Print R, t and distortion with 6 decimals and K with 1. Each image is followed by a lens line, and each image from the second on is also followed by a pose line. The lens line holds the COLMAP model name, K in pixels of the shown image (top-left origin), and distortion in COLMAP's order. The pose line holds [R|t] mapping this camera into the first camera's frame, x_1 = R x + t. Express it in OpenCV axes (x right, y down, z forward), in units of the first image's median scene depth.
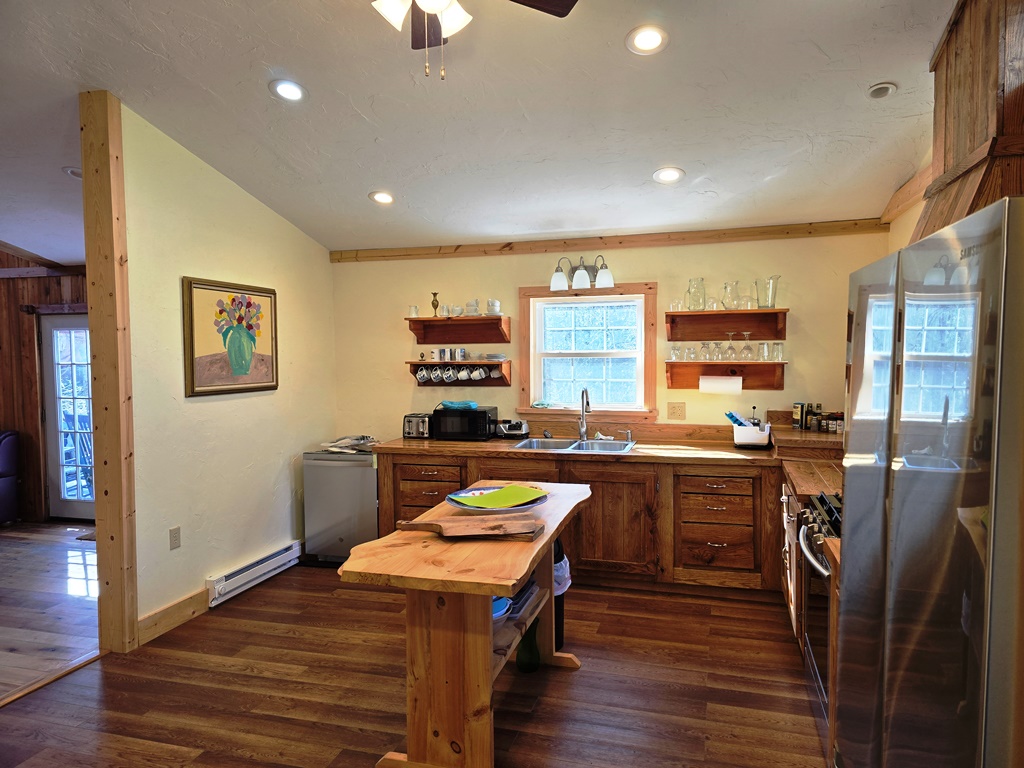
lens RADIAL K [[677.9, 0, 514.9], [0, 677.9, 385.7], [0, 0, 1]] dist [0.059832, -0.051740]
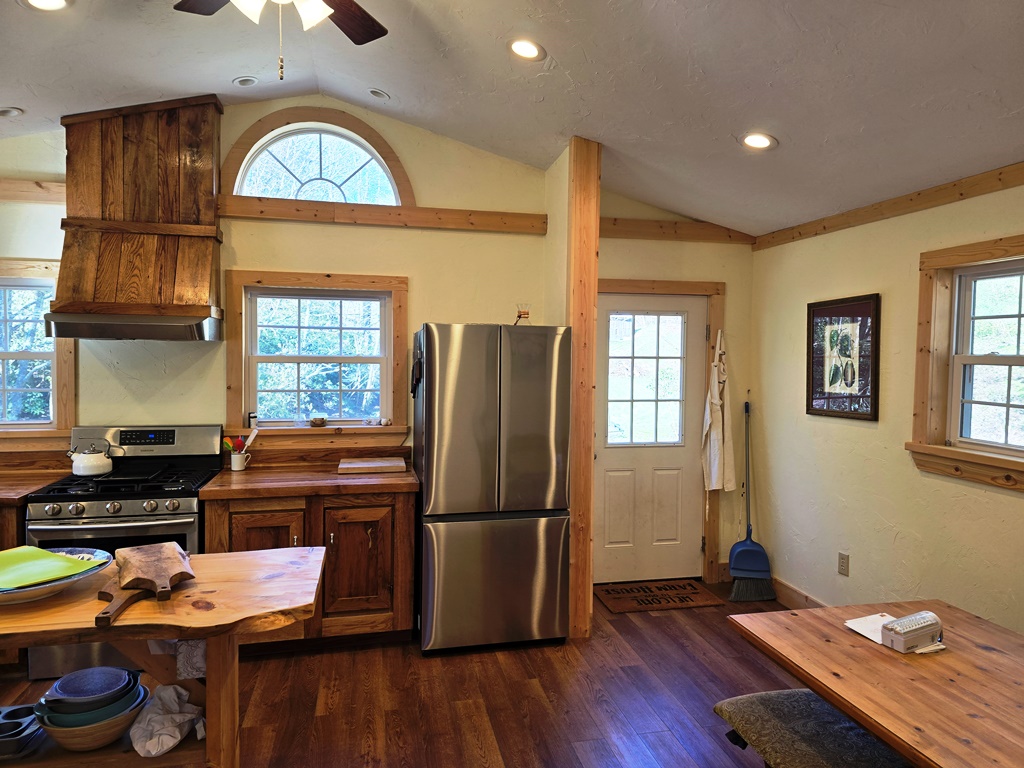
lens RADIAL K [[677.9, 0, 520.2], [0, 677.9, 386.4], [0, 0, 1]] dist [0.059832, -0.051740]
pose [[-0.489267, -0.037036, 0.871347, -0.520828], [0.044525, 0.996734, 0.067366, -0.023940], [-0.870997, 0.071756, -0.486020, 0.542272]]
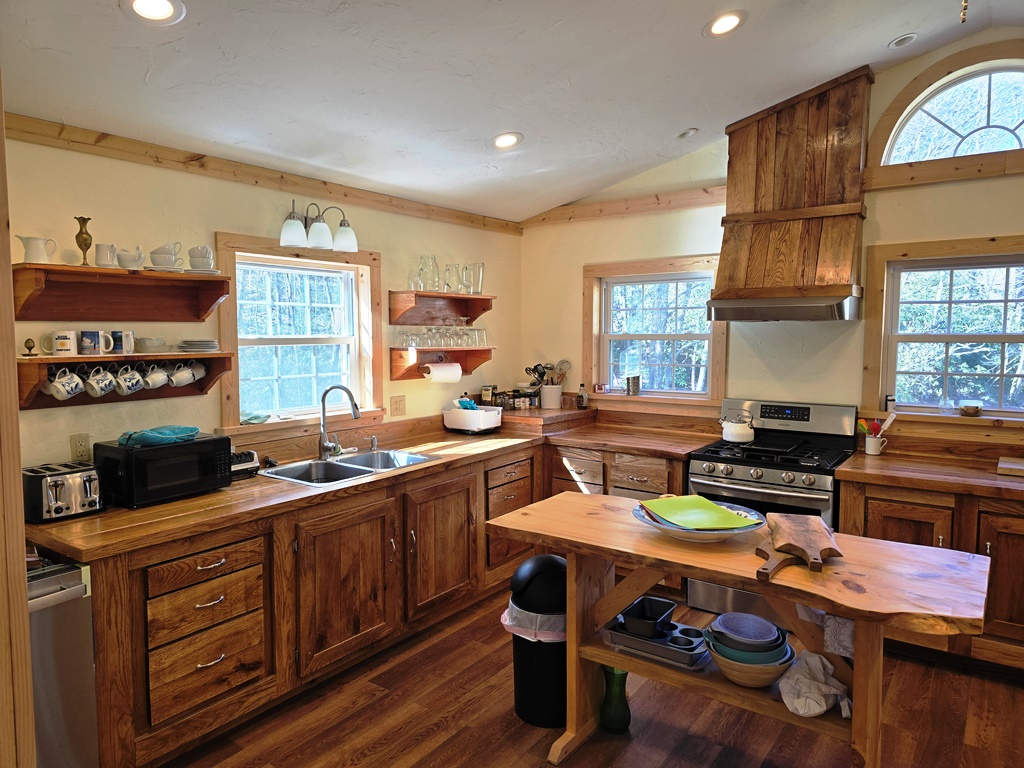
lens RADIAL K [[677.9, 0, 519.5], [0, 677.9, 379.8], [0, 0, 1]] dist [0.059832, -0.051740]
pose [[0.329382, -0.058568, 0.942379, -0.518243], [0.052525, 0.997665, 0.043645, -0.024995], [-0.942735, 0.035123, 0.331689, 0.563771]]
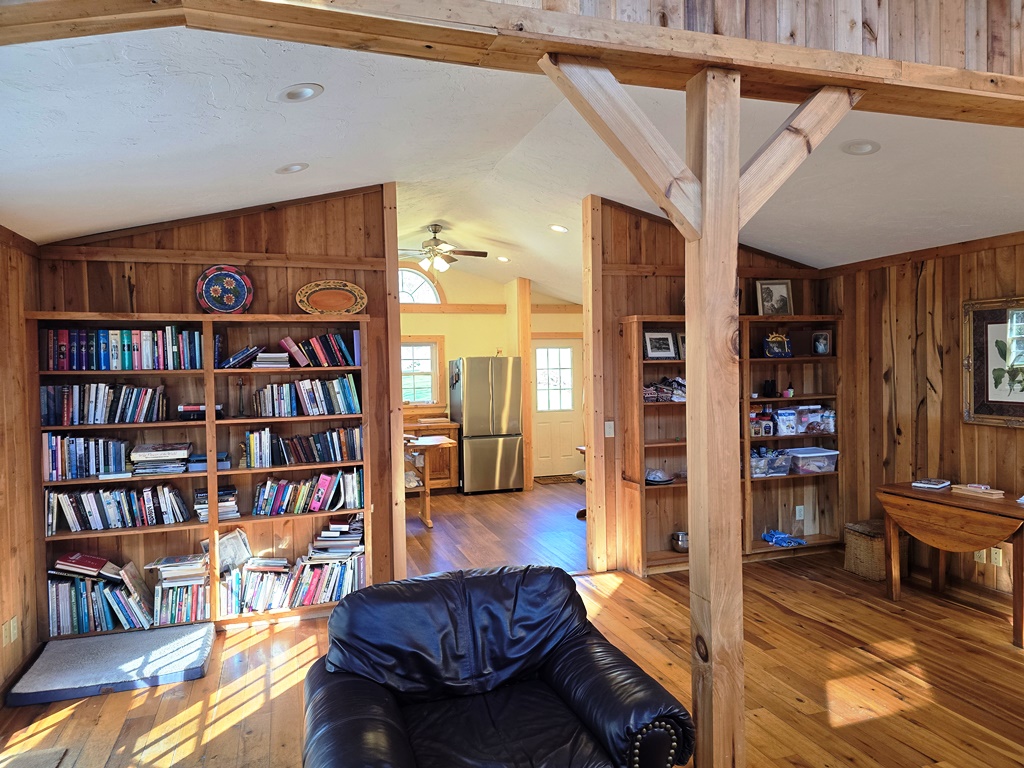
lens RADIAL K [[677.9, 0, 510.0], [0, 677.9, 383.0], [0, 0, 1]] dist [0.059832, -0.051740]
pose [[-0.571865, 0.001925, 0.820346, -1.230462], [0.071356, 0.996324, 0.047405, -0.050296], [-0.817239, 0.085645, -0.569900, 1.087068]]
